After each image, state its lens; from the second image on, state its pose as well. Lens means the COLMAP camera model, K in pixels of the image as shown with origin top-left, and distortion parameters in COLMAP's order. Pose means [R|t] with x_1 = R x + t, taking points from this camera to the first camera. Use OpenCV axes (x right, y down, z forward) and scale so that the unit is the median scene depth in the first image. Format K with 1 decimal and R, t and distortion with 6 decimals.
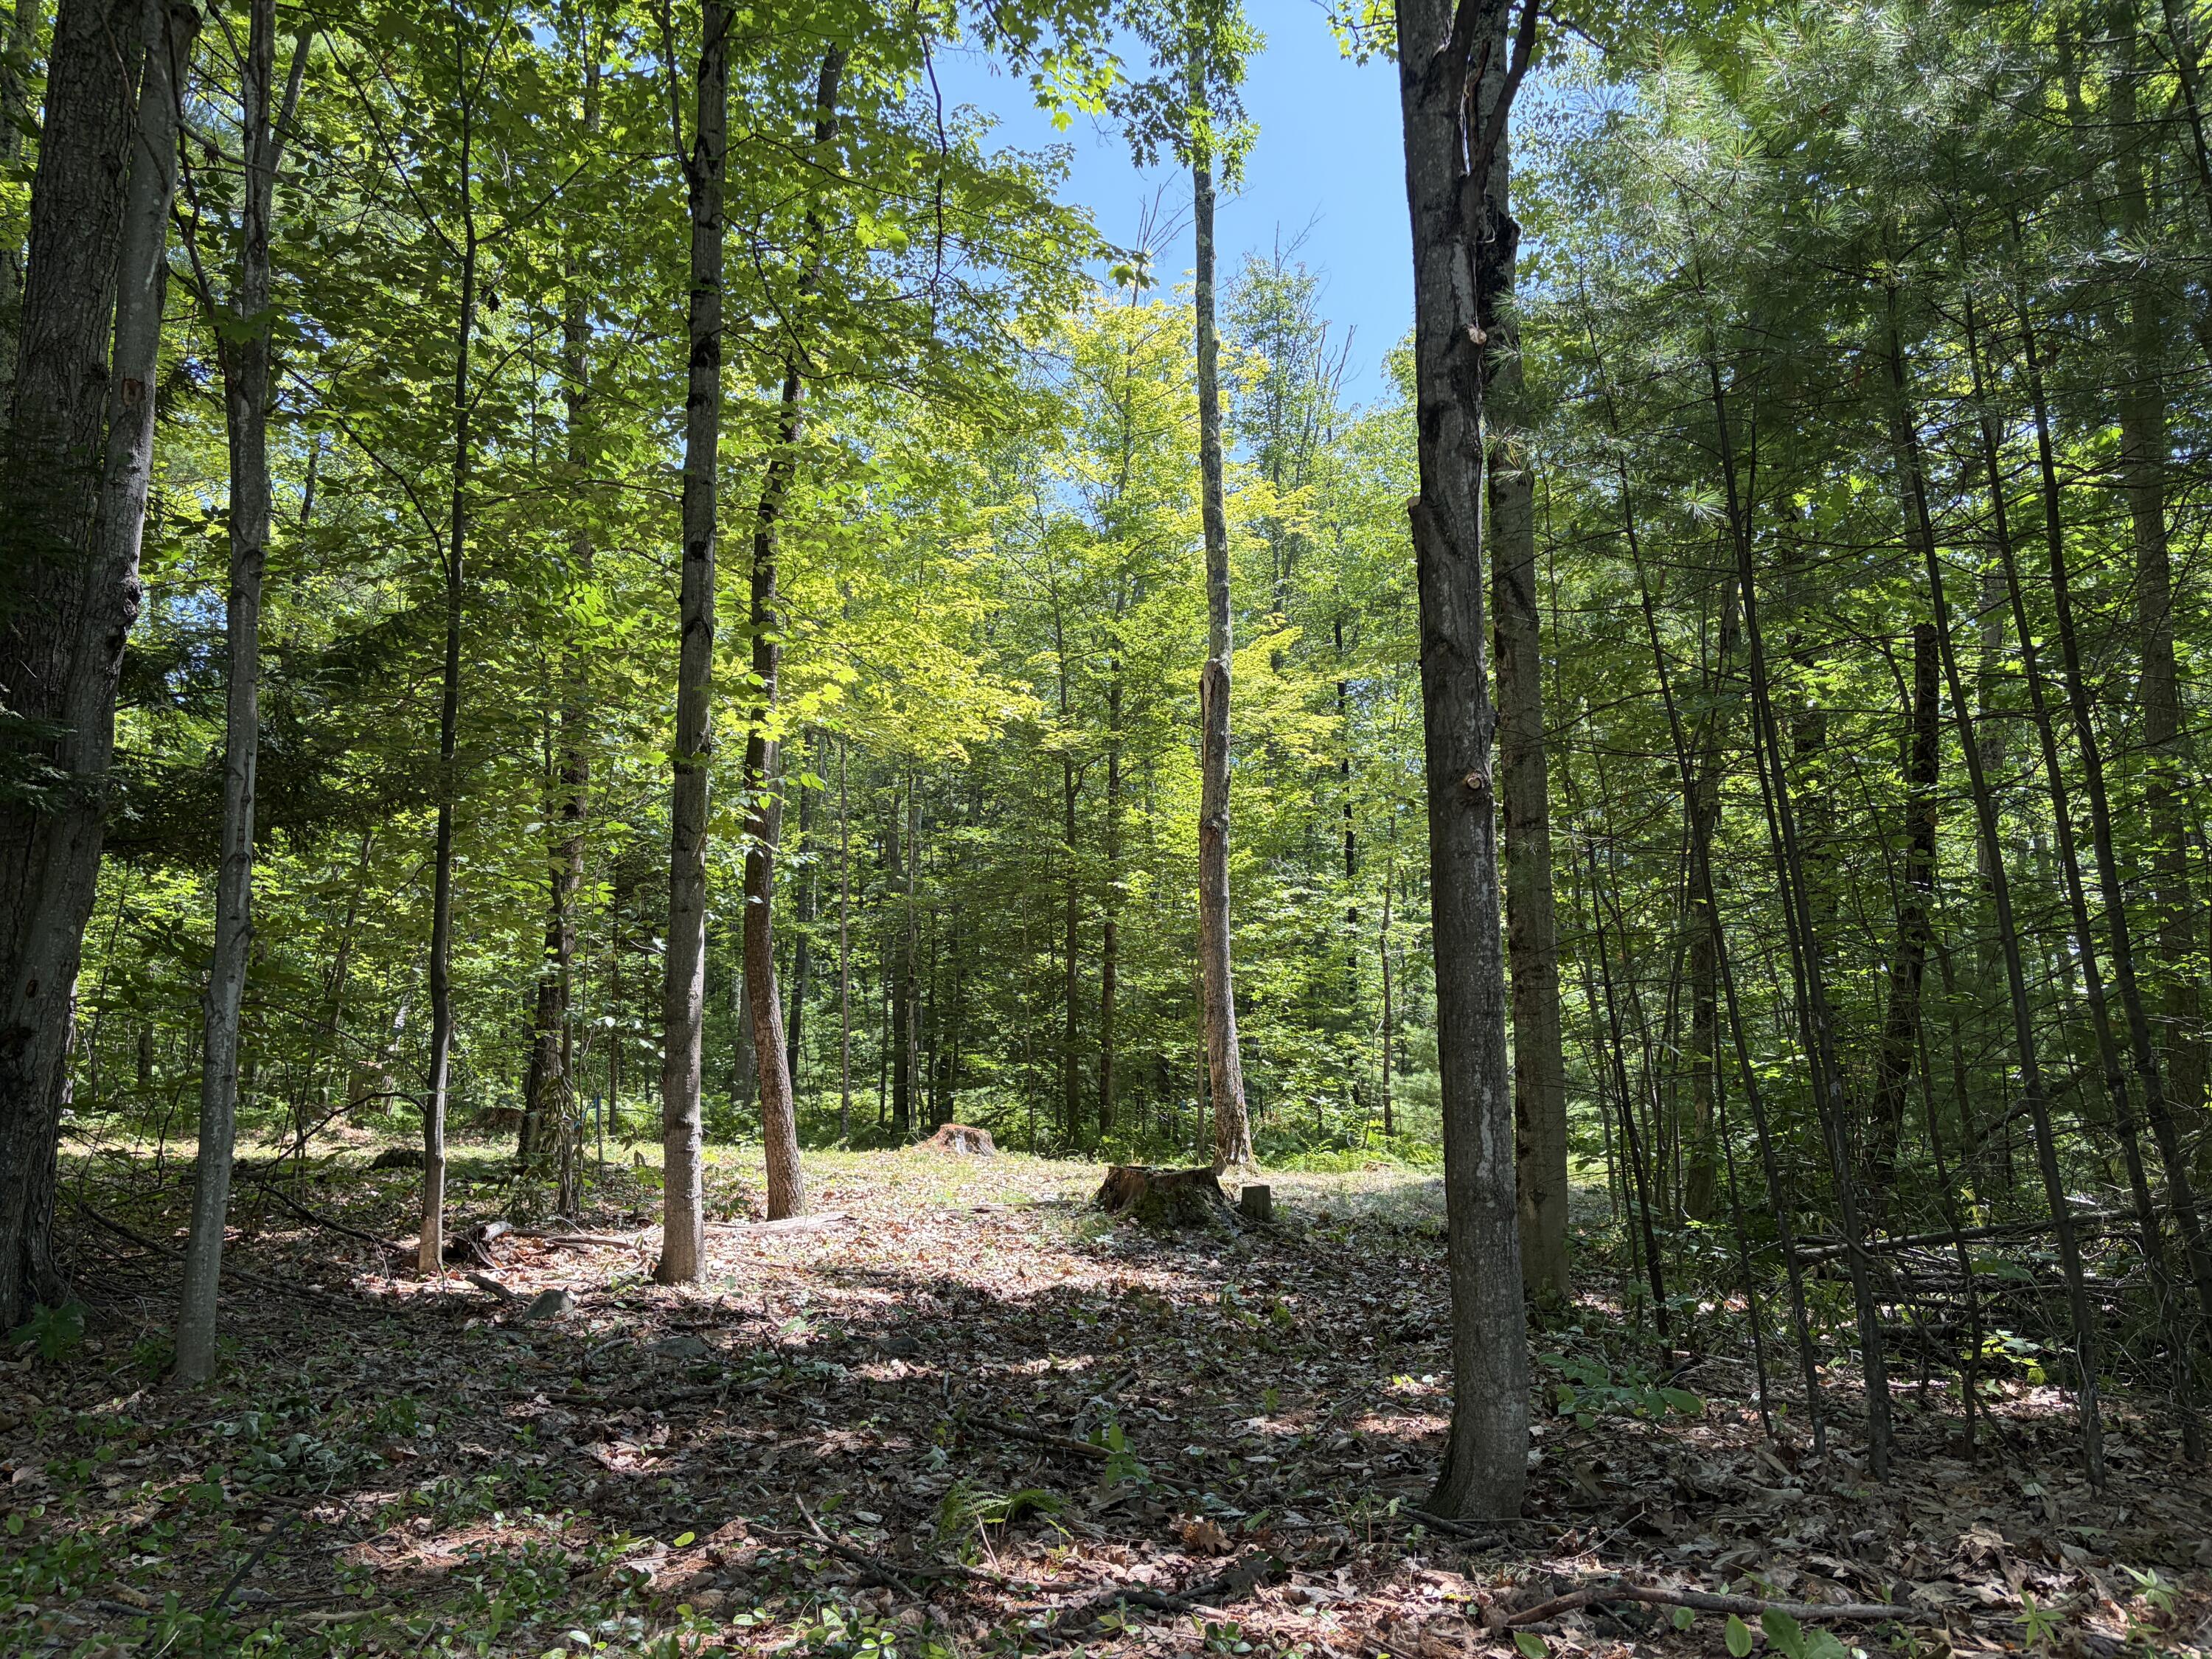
lens RADIAL K [[1686.3, 0, 1096.3], [0, 1686.3, 823.1], [0, 0, 1]] dist [0.098236, -0.099786]
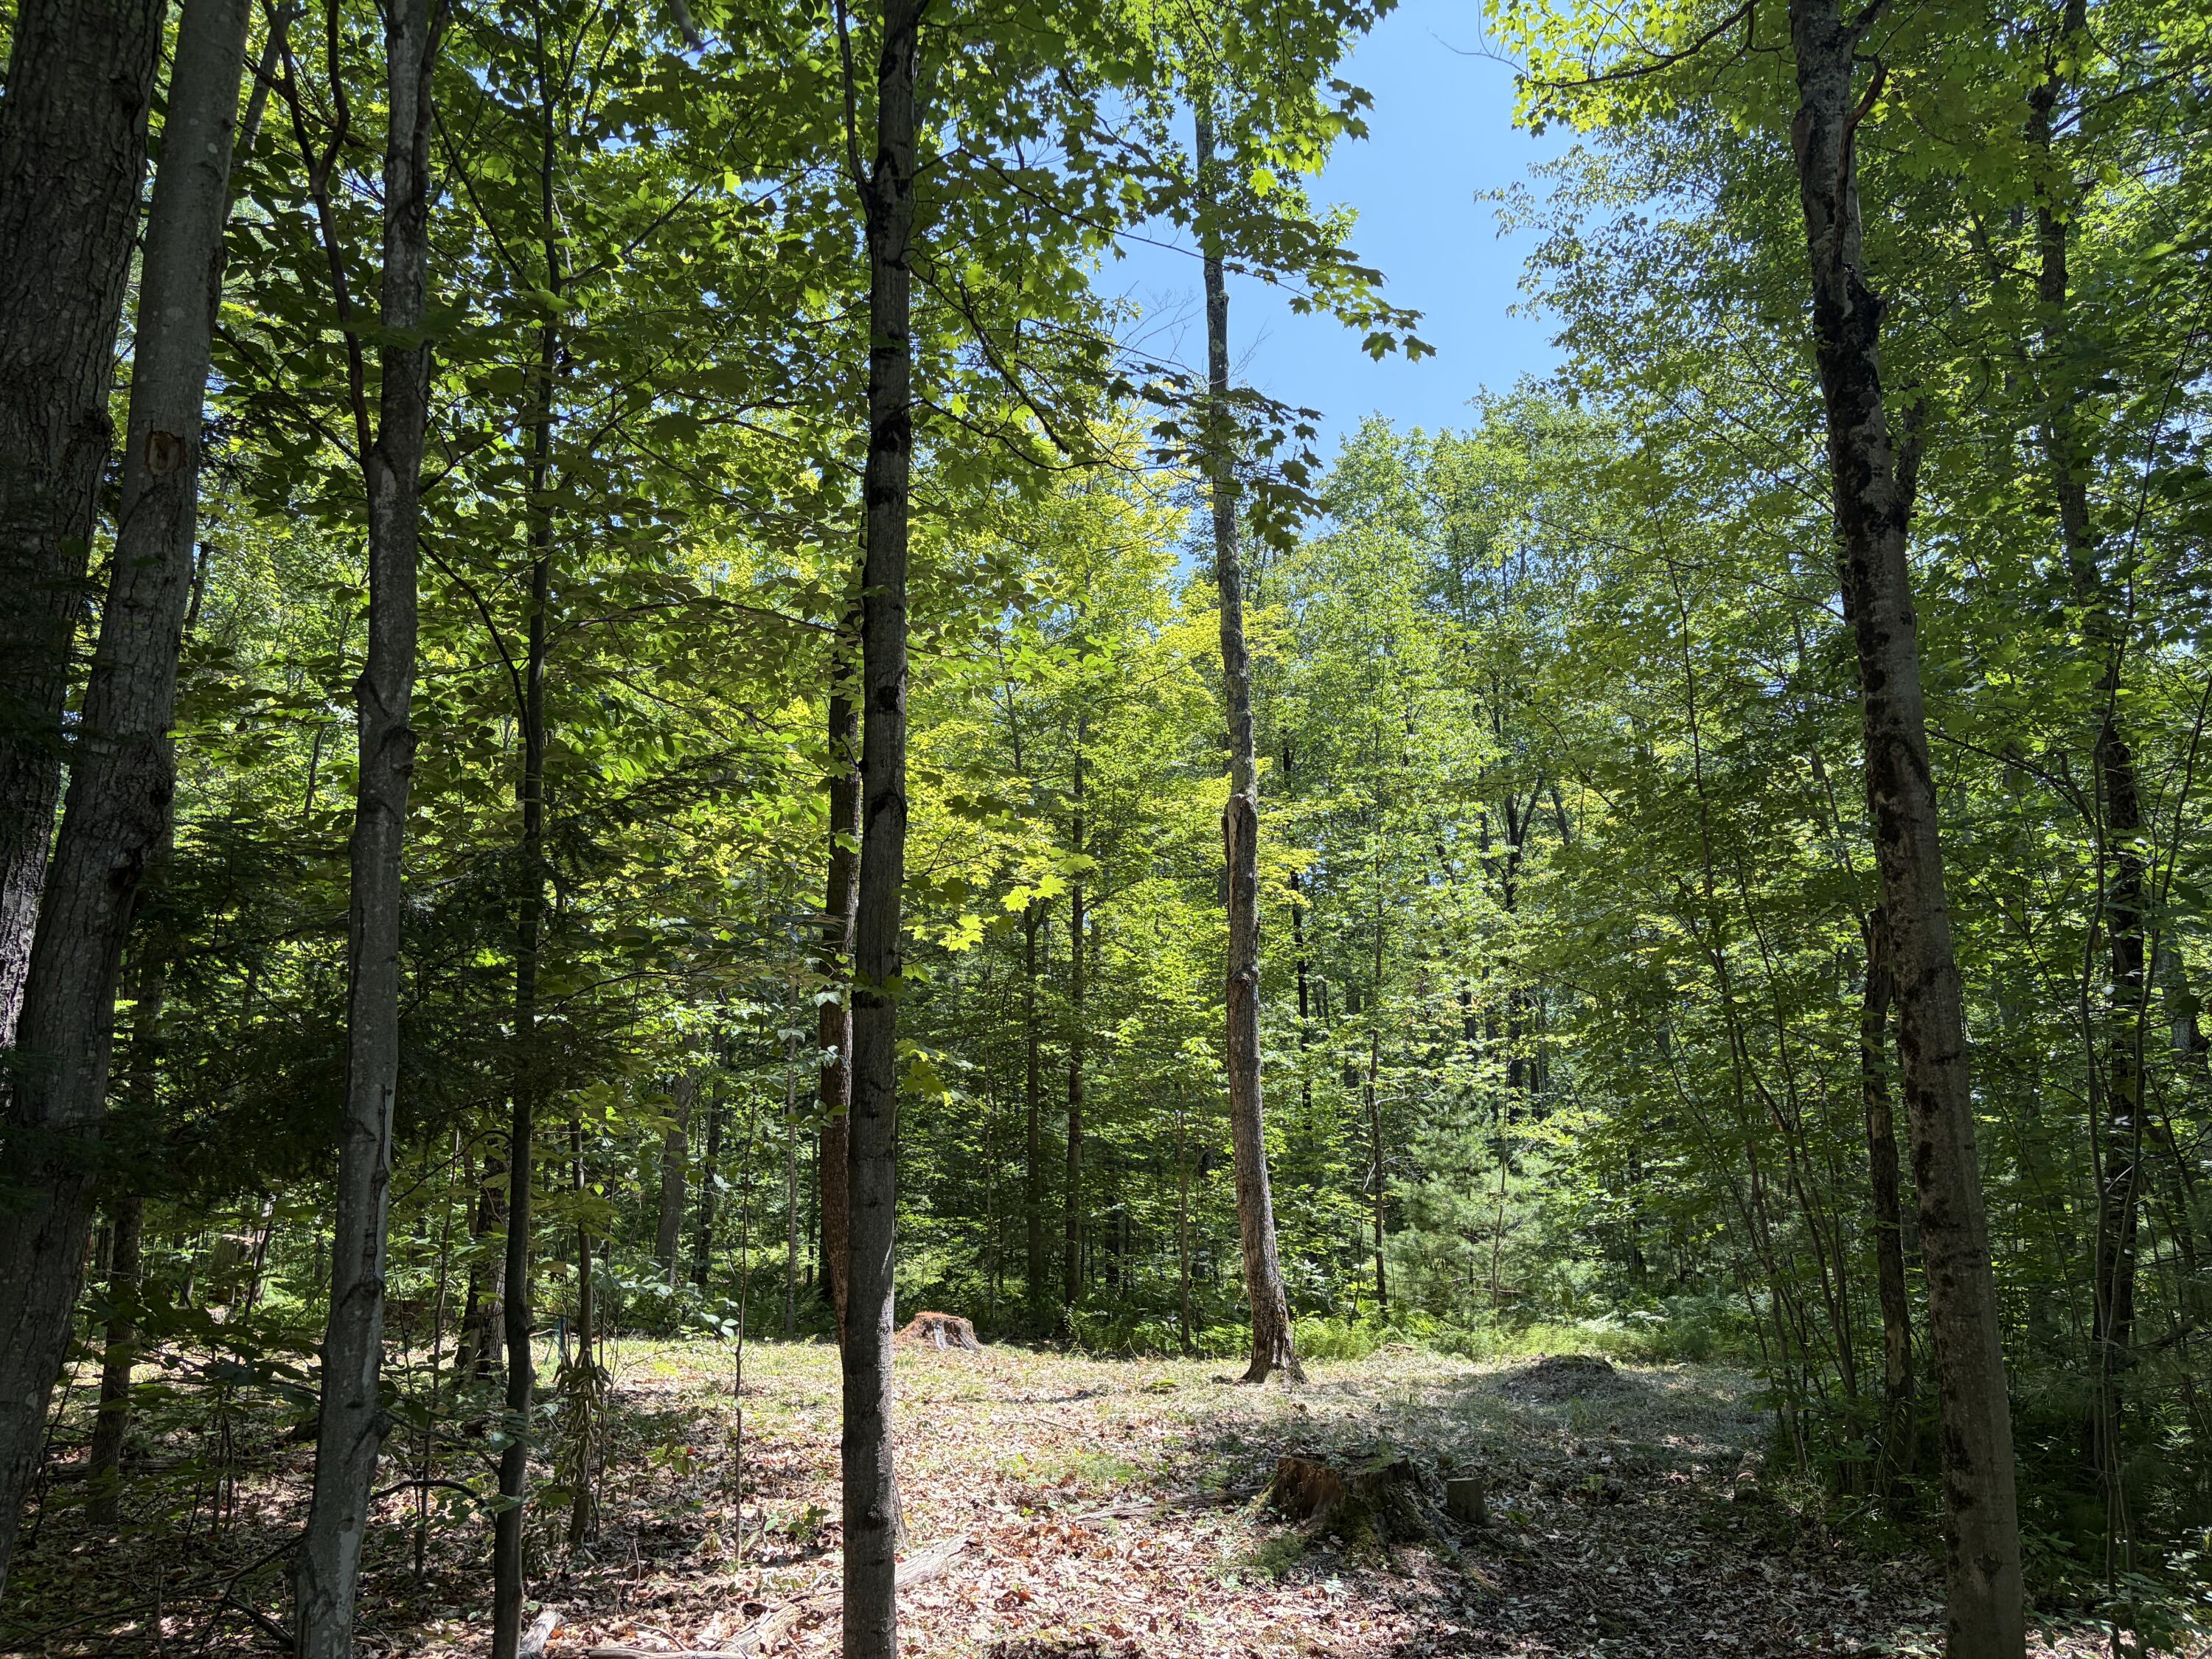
lens RADIAL K [[1638.3, 0, 1104.8], [0, 1638.3, 830.5], [0, 0, 1]] dist [0.091618, -0.122583]
pose [[0.994451, 0.012721, 0.104426, -0.088812], [-0.006657, 0.998282, -0.058219, -0.023847], [-0.104987, 0.057201, 0.992827, 0.124286]]
